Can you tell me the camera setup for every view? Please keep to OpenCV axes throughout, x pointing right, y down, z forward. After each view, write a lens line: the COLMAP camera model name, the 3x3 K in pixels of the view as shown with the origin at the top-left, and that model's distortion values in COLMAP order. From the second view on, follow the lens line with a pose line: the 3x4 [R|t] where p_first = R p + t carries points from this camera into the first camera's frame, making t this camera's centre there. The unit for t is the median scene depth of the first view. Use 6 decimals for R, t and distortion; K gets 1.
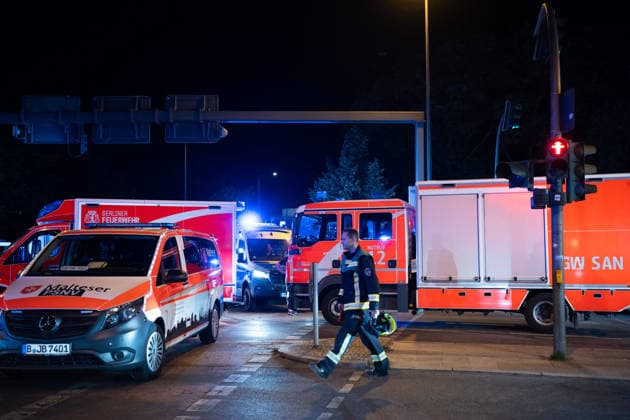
lens RADIAL K [[718.3, 0, 305.0], [0, 718.3, 210.6], [0, 0, 1]] dist [0.049788, 0.012353]
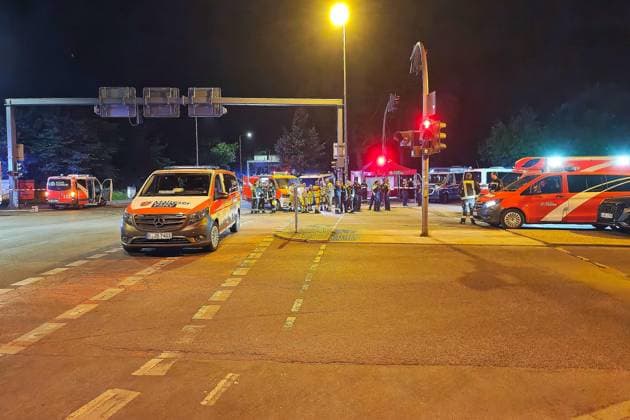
lens RADIAL K [[428.5, 0, 312.0], [0, 428.5, 199.9], [0, 0, 1]] dist [0.022796, -0.035601]
pose [[0.993678, -0.015941, 0.111126, -0.067469], [0.004677, 0.994886, 0.100892, -0.005072], [-0.112166, -0.099734, 0.988672, -0.079970]]
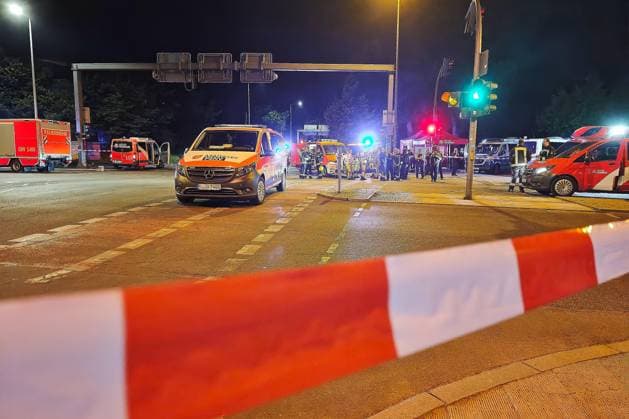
lens RADIAL K [[423.8, 0, 314.5], [0, 423.8, 209.5], [0, 0, 1]] dist [0.004036, -0.002826]
pose [[0.999932, 0.011176, 0.003308, -0.055412], [-0.011601, 0.981740, 0.189874, 0.022259], [-0.001126, -0.189900, 0.981803, -0.099632]]
